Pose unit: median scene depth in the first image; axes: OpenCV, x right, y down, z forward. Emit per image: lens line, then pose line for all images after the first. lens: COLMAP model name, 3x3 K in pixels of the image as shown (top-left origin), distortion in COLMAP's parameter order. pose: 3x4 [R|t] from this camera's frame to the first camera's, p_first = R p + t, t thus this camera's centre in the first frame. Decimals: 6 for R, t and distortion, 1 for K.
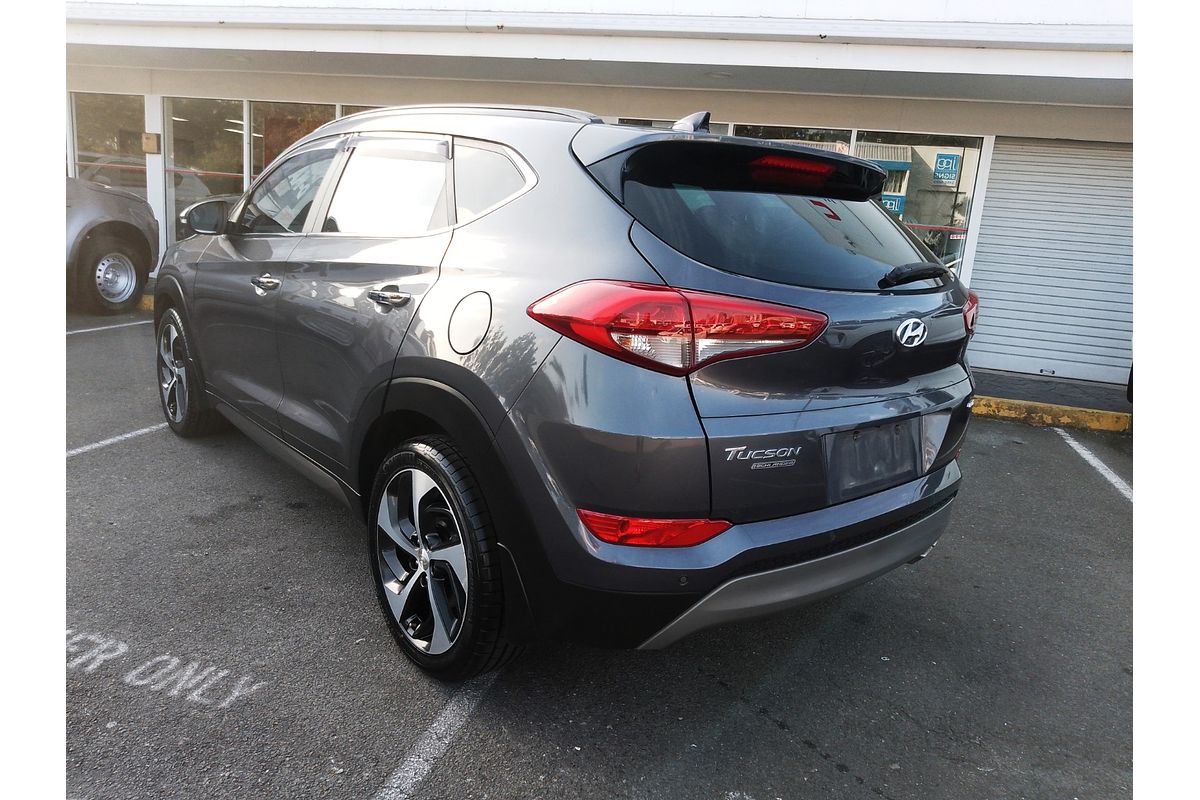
lens RADIAL K [[832.4, 0, 602.2], [0, 832.4, 402.5], [0, 0, 1]] dist [0.001461, -0.008236]
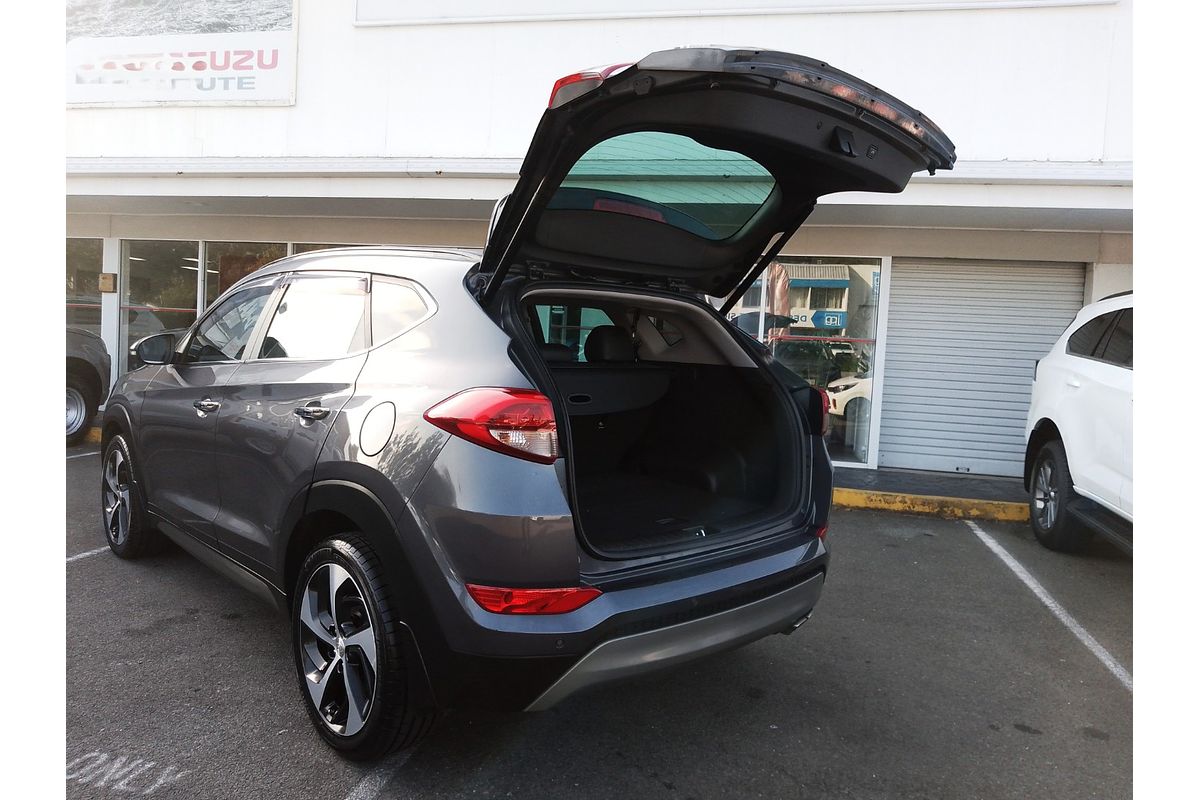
lens RADIAL K [[832.4, 0, 598.6], [0, 832.4, 395.2], [0, 0, 1]] dist [0.001461, -0.008236]
pose [[0.998376, -0.032623, 0.046702, 0.071084], [0.039328, 0.987793, -0.150725, 0.032969], [-0.041215, 0.152317, 0.987472, -0.124150]]
